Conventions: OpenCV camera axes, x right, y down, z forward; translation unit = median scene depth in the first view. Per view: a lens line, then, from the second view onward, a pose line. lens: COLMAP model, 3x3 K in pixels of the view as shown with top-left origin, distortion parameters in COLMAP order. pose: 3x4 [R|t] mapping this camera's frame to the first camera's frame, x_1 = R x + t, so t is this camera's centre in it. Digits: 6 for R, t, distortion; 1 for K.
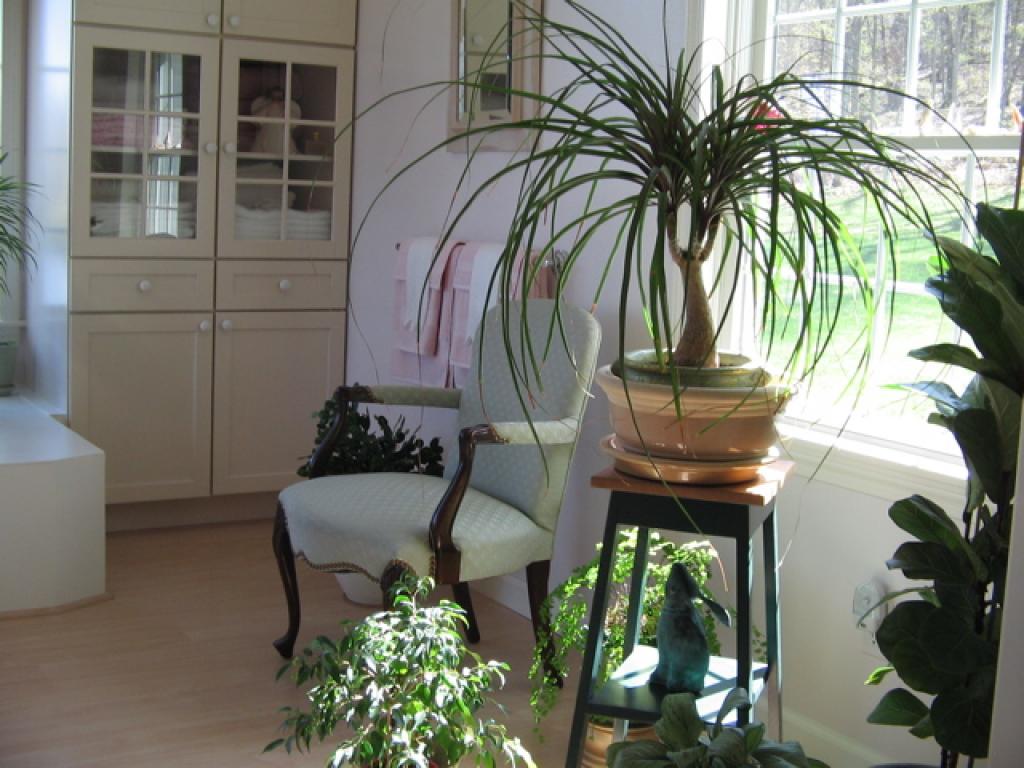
lens RADIAL K [[1387.9, 0, 512.0], [0, 1387.9, 384.0], [0, 0, 1]] dist [-0.098448, 0.013029]
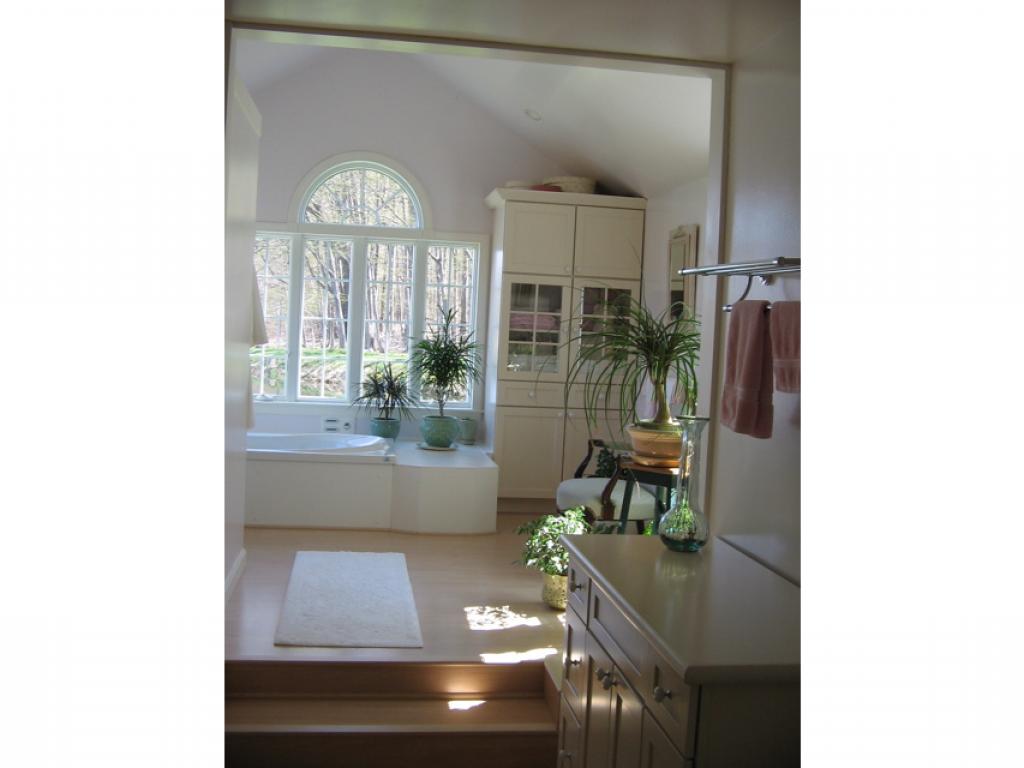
lens RADIAL K [[1018.6, 0, 512.0], [0, 1018.6, 384.0], [0, 0, 1]] dist [-0.144684, 0.013445]
pose [[0.924255, 0.023014, -0.381082, 0.299459], [-0.059231, 0.994739, -0.083582, 0.045009], [0.377154, 0.099823, 0.920755, -0.448748]]
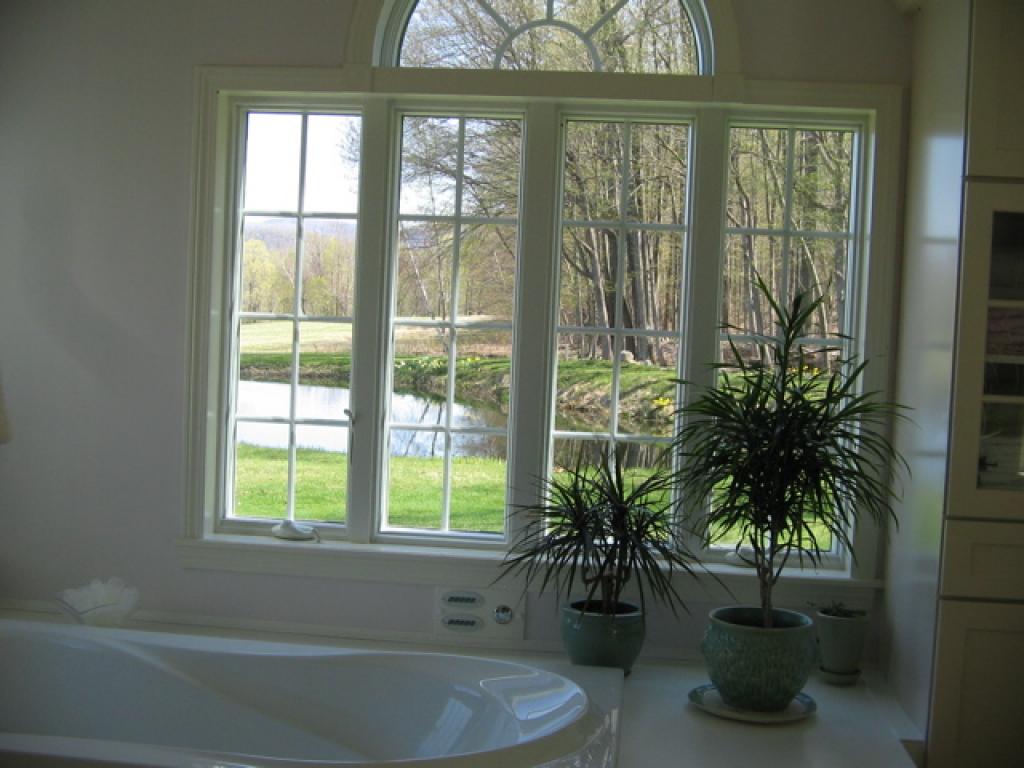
lens RADIAL K [[1363.6, 0, 512.0], [0, 1363.6, 384.0], [0, 0, 1]] dist [-0.170137, 0.006721]
pose [[0.805904, 0.024555, -0.591537, -0.102271], [-0.089030, 0.992804, -0.080082, -0.084234], [0.585314, 0.117203, 0.802291, 0.326301]]
